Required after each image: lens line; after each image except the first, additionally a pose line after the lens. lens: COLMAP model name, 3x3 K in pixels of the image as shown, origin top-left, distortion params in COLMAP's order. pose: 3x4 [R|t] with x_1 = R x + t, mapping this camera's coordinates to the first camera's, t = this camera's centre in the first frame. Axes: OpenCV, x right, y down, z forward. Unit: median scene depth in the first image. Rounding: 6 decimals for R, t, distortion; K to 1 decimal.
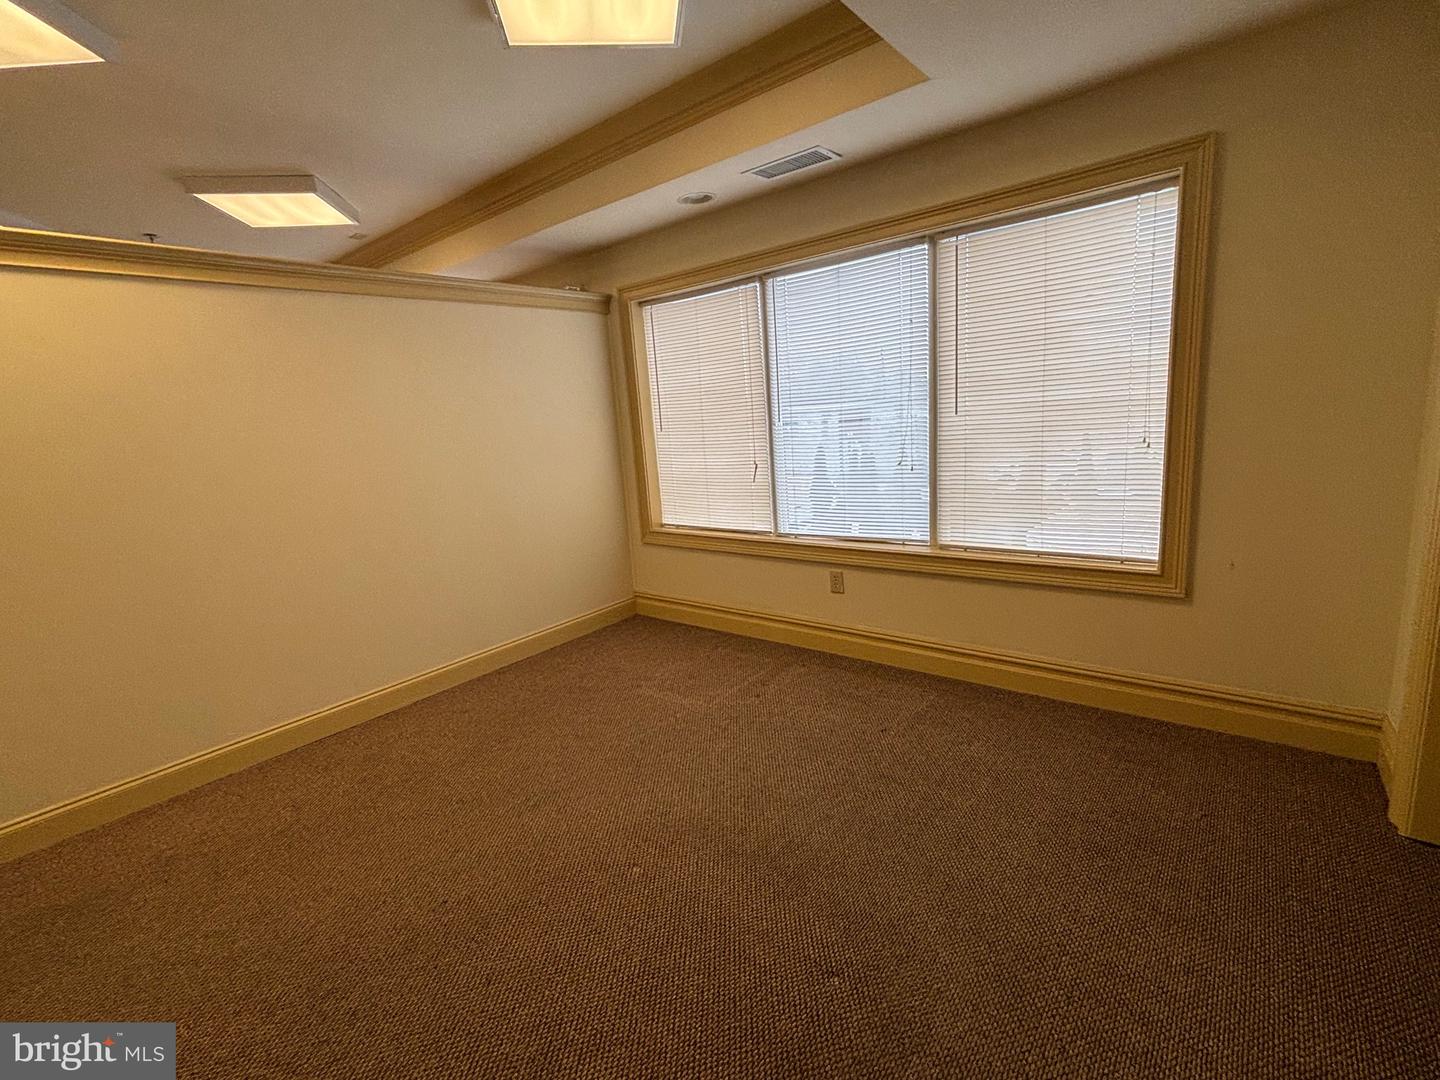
lens RADIAL K [[651.6, 0, 716.2], [0, 651.6, 539.2], [0, 0, 1]] dist [-0.000093, 0.000280]
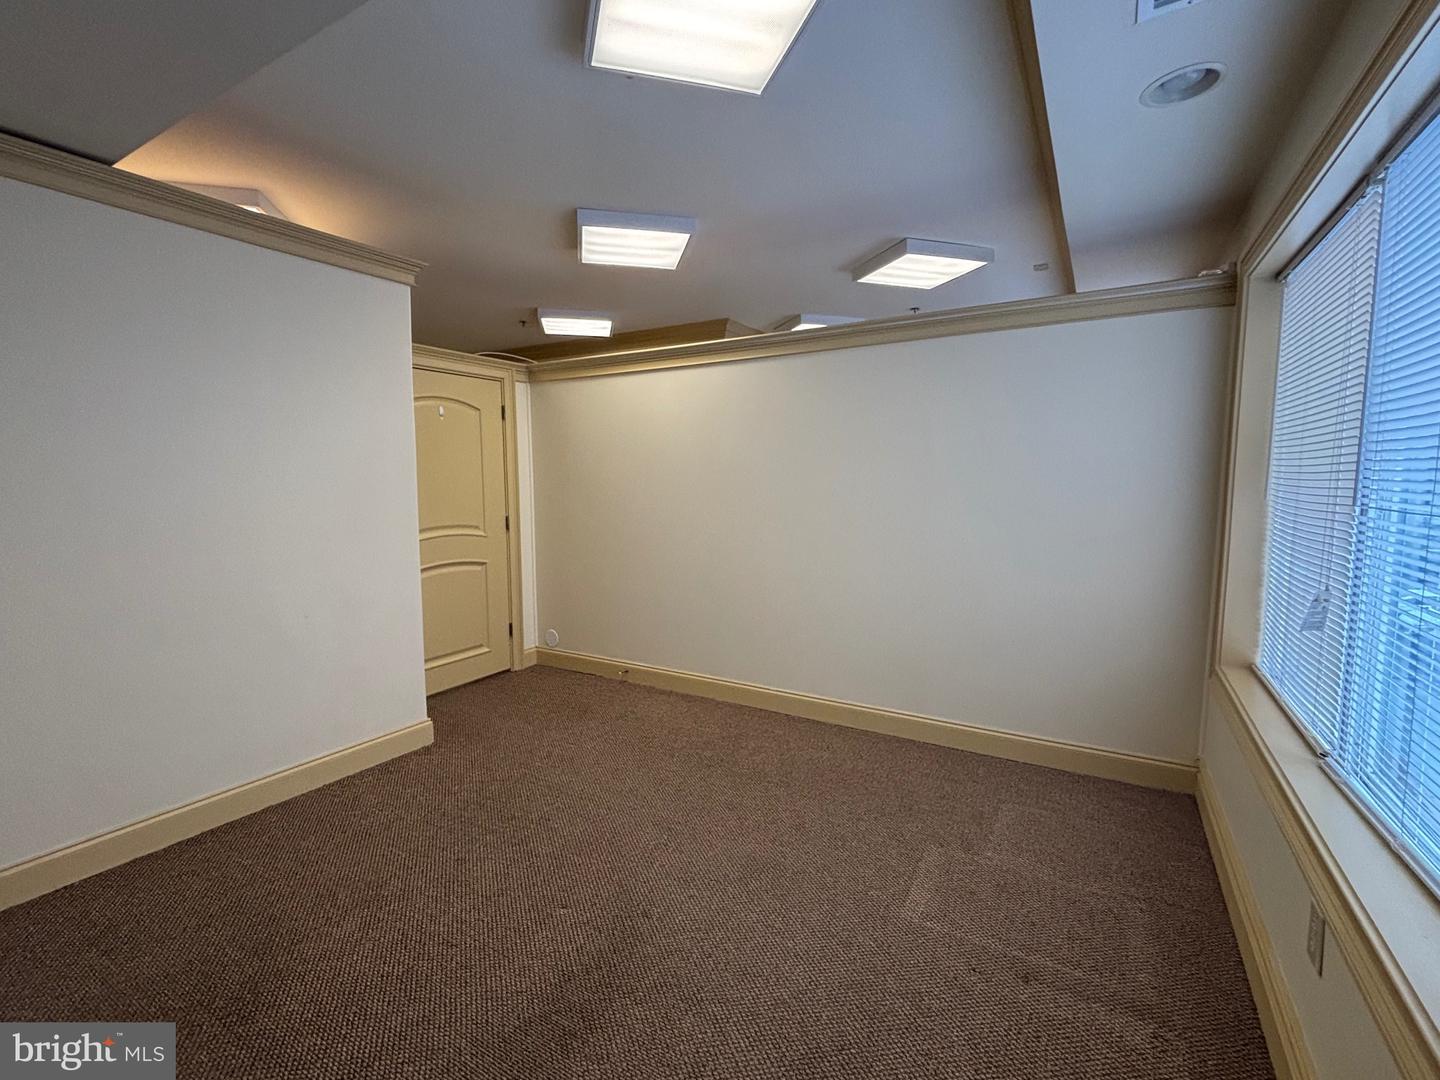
lens RADIAL K [[651.6, 0, 719.1], [0, 651.6, 535.4], [0, 0, 1]] dist [-0.000093, 0.000280]
pose [[0.145323, 0.168935, -0.974855, 0.460586], [-0.197677, 0.970406, 0.138696, -0.146923], [0.969435, 0.172551, 0.174416, 0.542212]]
